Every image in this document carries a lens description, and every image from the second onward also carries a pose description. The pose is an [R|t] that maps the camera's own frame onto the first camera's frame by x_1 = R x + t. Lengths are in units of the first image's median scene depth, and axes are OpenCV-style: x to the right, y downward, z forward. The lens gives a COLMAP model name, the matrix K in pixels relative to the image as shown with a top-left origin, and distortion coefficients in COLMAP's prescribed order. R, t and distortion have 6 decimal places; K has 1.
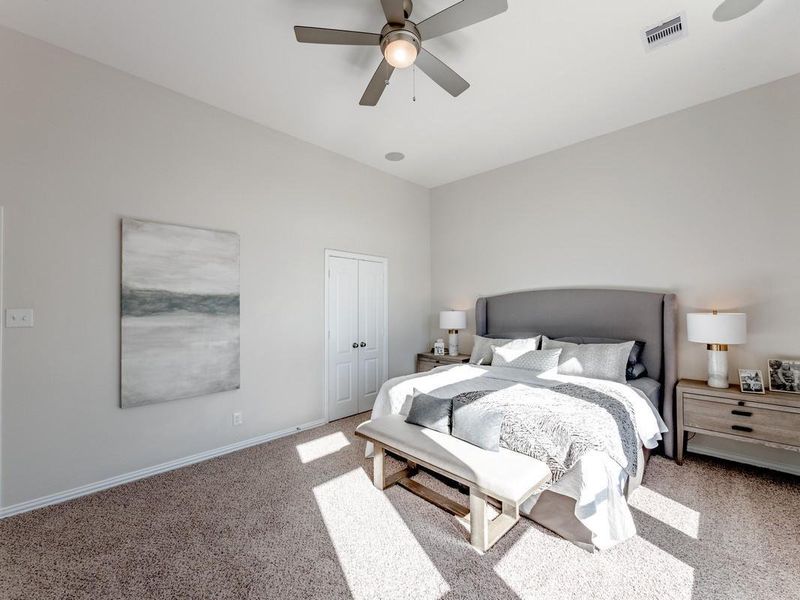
lens RADIAL K [[341.4, 0, 397.3], [0, 341.4, 300.9], [0, 0, 1]] dist [-0.001419, -0.000454]
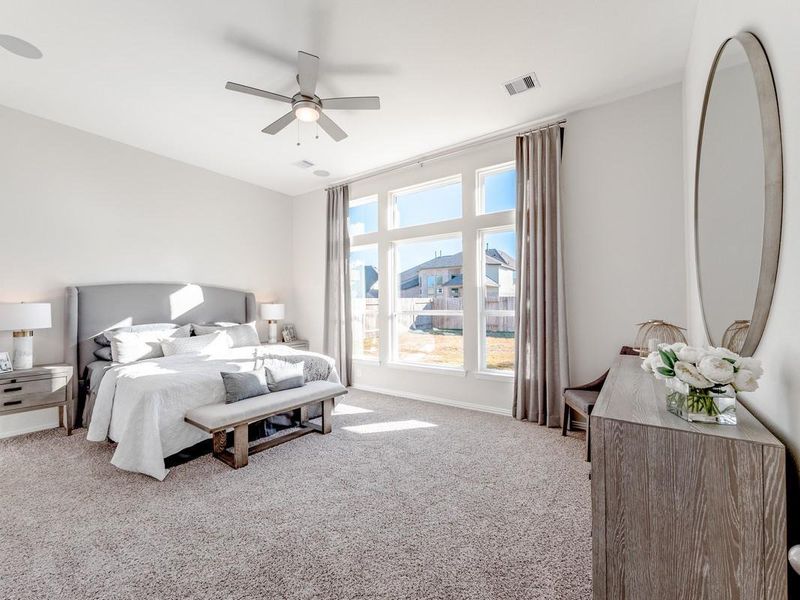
lens RADIAL K [[341.5, 0, 396.5], [0, 341.5, 298.2], [0, 0, 1]] dist [-0.002444, 0.000307]
pose [[-0.166904, 0.021156, 0.985746, -0.994081], [-0.015358, 0.999593, -0.024054, 0.036998], [-0.985854, -0.019154, -0.166511, 0.598752]]
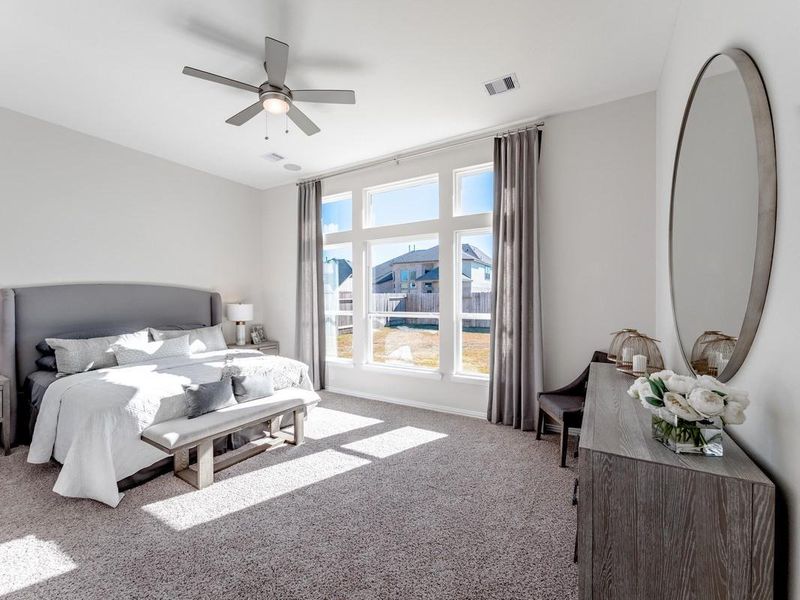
lens RADIAL K [[341.4, 0, 397.3], [0, 341.4, 300.9], [0, 0, 1]] dist [-0.001419, -0.000454]
pose [[-0.244878, -0.005371, 0.969539, -0.958580], [-0.016726, 0.999859, 0.001314, 0.002232], [-0.969410, -0.015895, -0.244933, 0.599700]]
